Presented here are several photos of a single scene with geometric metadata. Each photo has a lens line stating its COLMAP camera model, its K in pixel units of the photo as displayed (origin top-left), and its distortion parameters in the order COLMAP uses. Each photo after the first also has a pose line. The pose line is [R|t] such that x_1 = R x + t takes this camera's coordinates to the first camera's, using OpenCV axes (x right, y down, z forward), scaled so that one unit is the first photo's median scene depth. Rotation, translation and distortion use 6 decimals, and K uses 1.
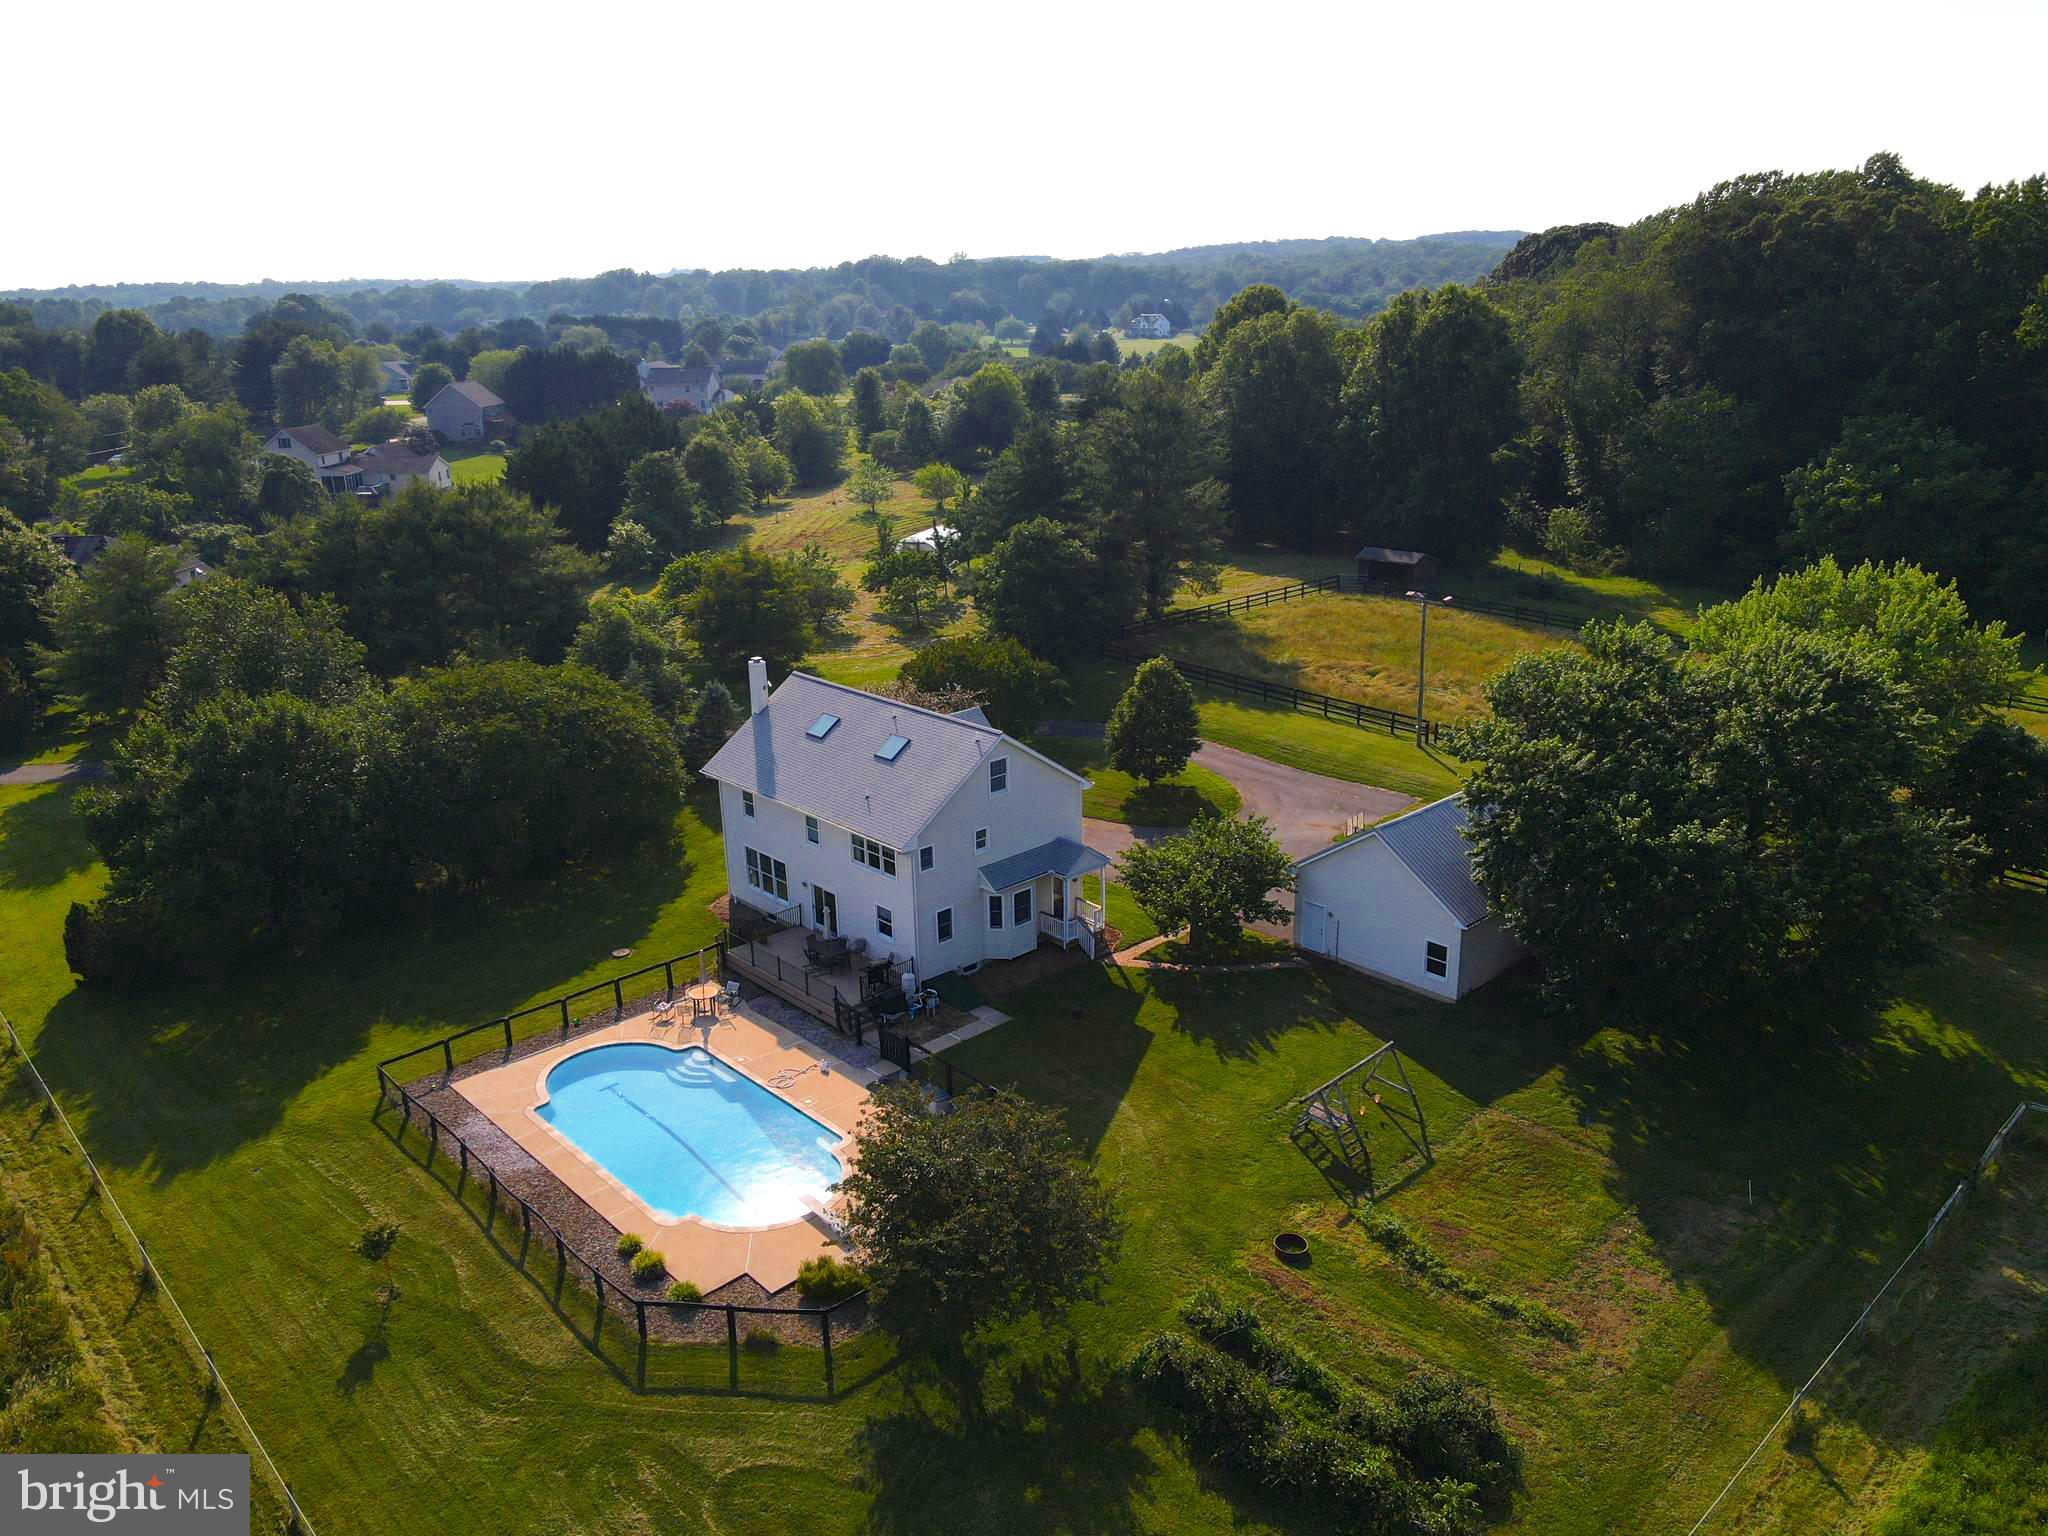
lens RADIAL K [[1499.6, 0, 1026.4], [0, 1499.6, 786.1], [0, 0, 1]] dist [0.009983, -0.014698]
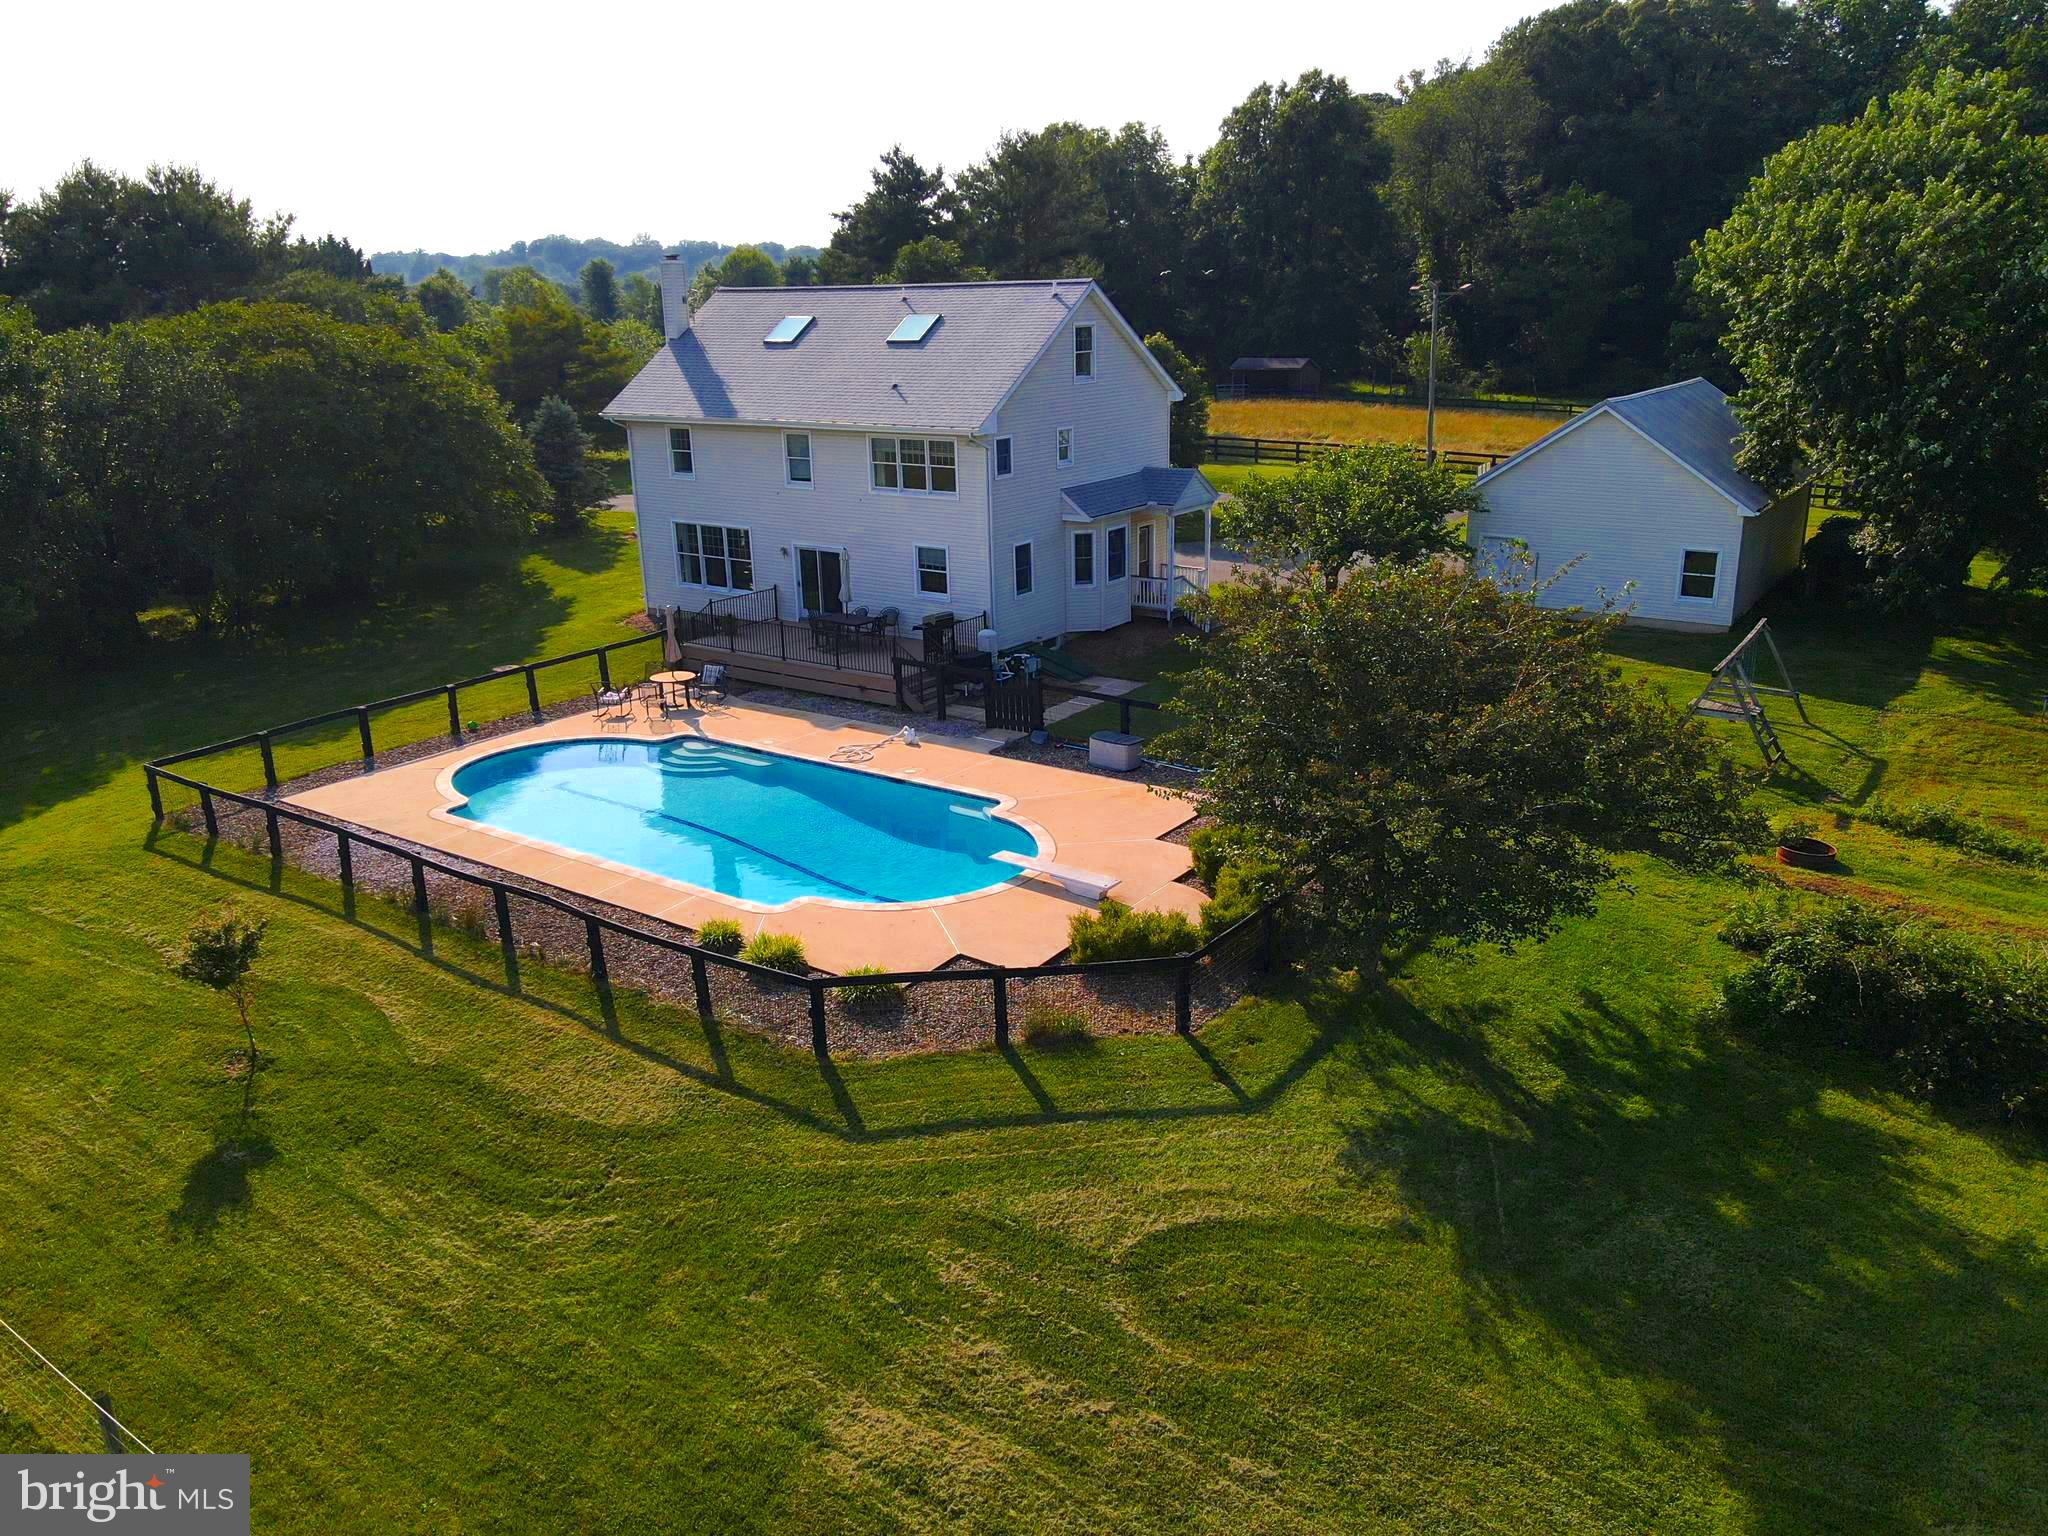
lens RADIAL K [[1499.6, 0, 1017.1], [0, 1499.6, 775.9], [0, 0, 1]] dist [0.009983, -0.014698]
pose [[0.979914, -0.062234, 0.189460, -0.194582], [0.065369, 0.997808, -0.010338, 0.195983], [-0.188401, 0.022515, 0.981834, 0.340075]]
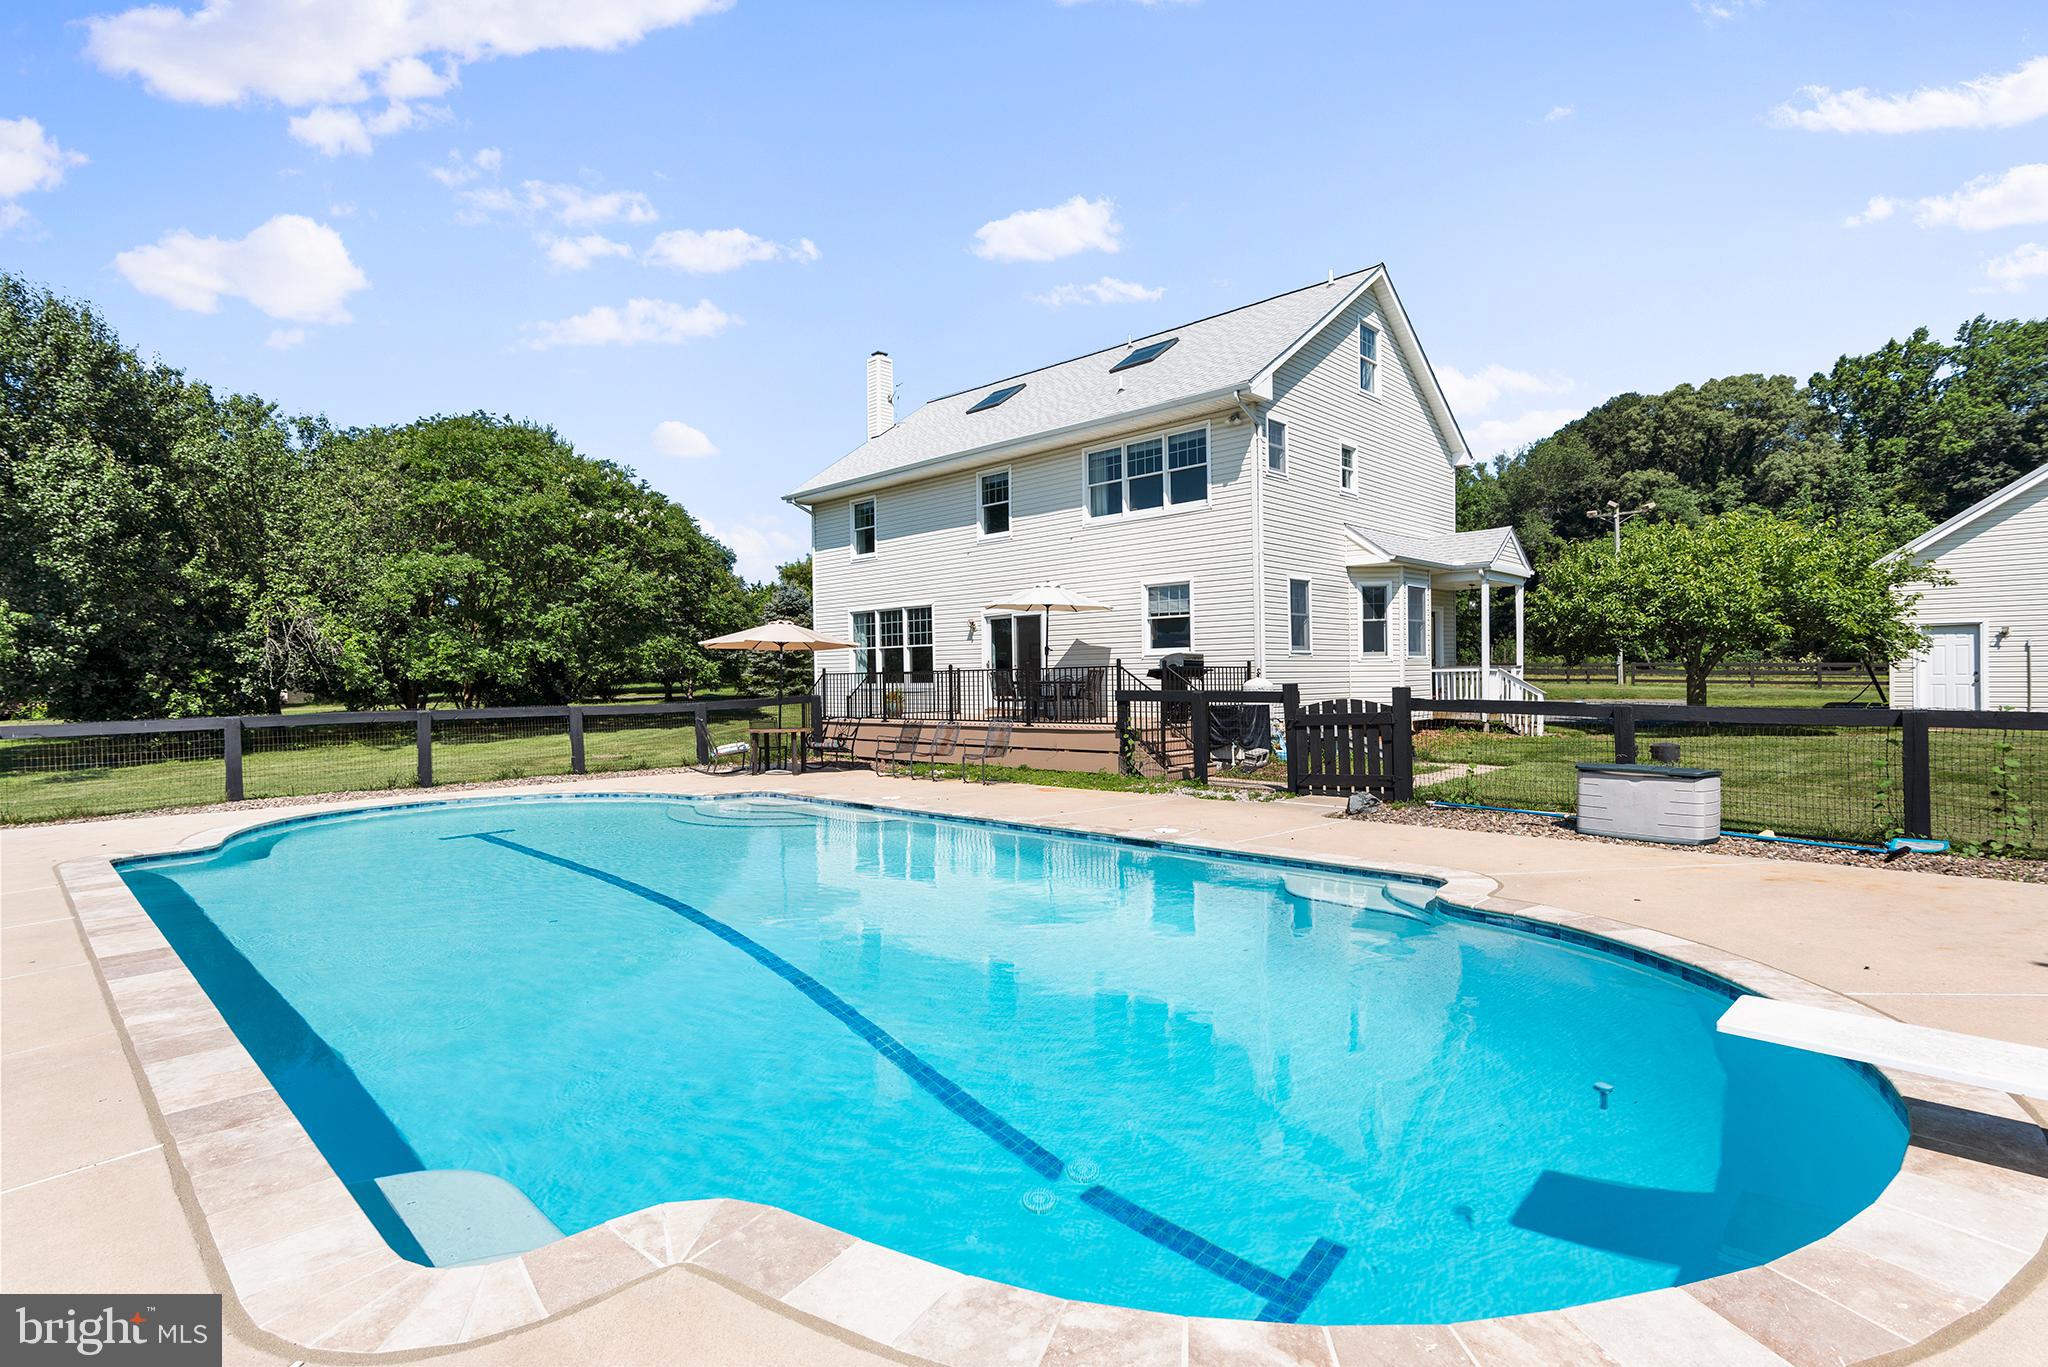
lens RADIAL K [[1013.8, 0, 1034.2], [0, 1013.8, 683.0], [0, 0, 1]] dist [0.001957, 0.000440]
pose [[0.997816, -0.000585, 0.066048, -0.162580], [0.021037, 0.950704, -0.309385, 0.215036], [-0.062611, 0.310099, 0.948640, 0.715764]]
